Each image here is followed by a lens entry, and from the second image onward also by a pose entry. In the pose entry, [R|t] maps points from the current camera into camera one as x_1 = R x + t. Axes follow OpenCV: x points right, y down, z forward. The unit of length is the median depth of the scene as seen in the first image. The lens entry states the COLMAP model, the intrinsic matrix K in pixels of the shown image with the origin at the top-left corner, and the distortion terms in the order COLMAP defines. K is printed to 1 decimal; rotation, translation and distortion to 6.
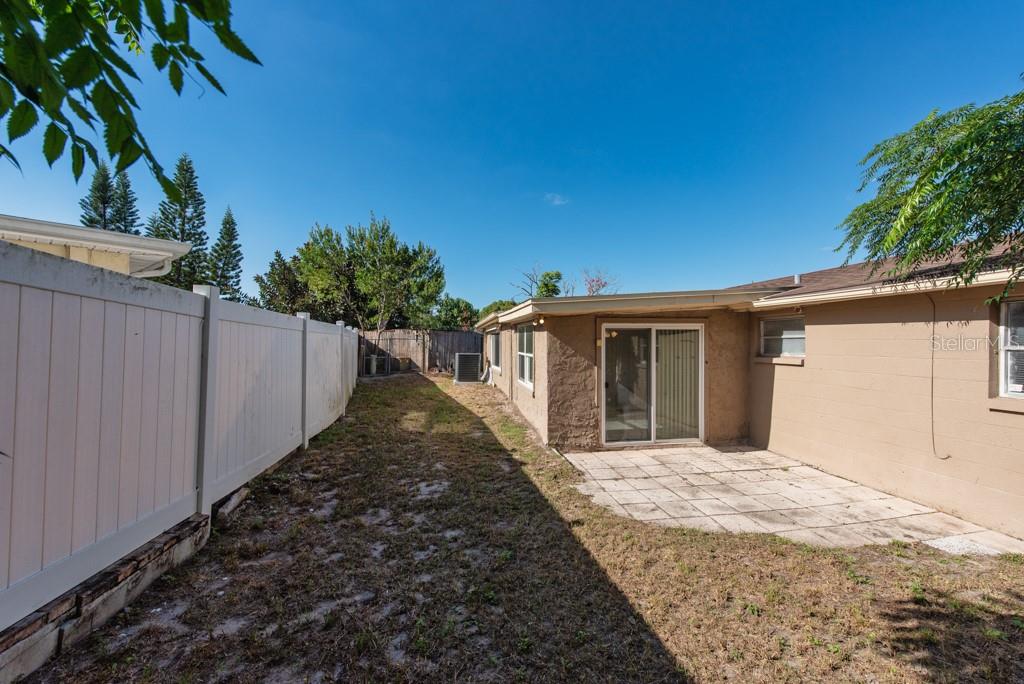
lens RADIAL K [[397.3, 0, 522.4], [0, 397.3, 341.1], [0, 0, 1]] dist [0.003770, -0.001755]
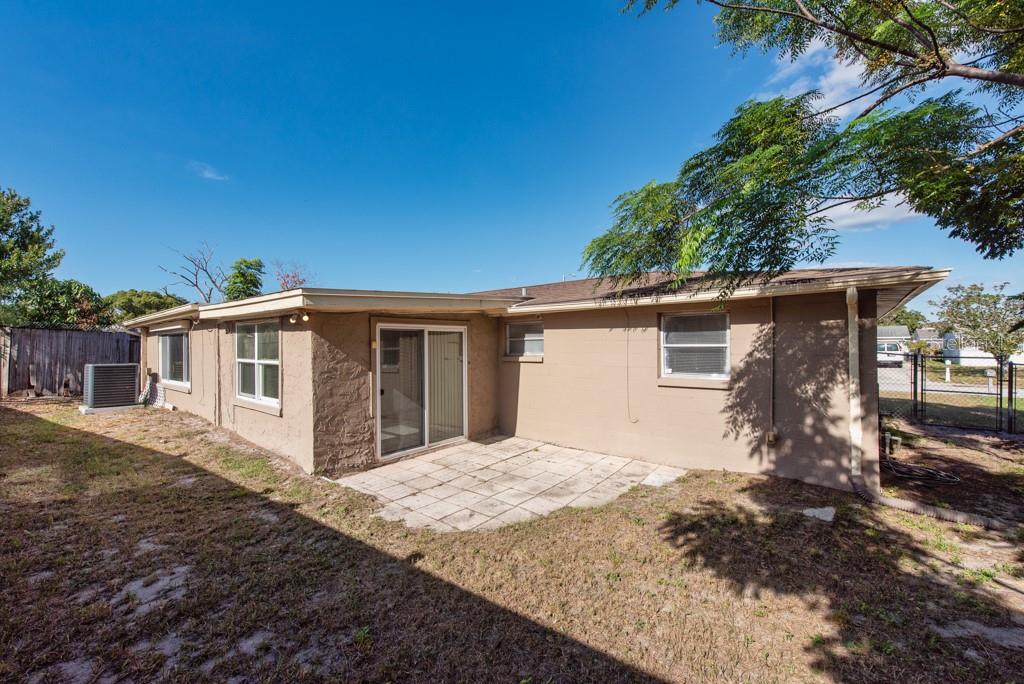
lens RADIAL K [[397.3, 0, 515.4], [0, 397.3, 341.0], [0, 0, 1]] dist [0.003770, -0.001755]
pose [[0.755457, -0.000793, 0.655198, -0.151355], [0.007015, 0.999952, -0.006879, 0.003819], [-0.655161, 0.009793, 0.755426, 0.129257]]
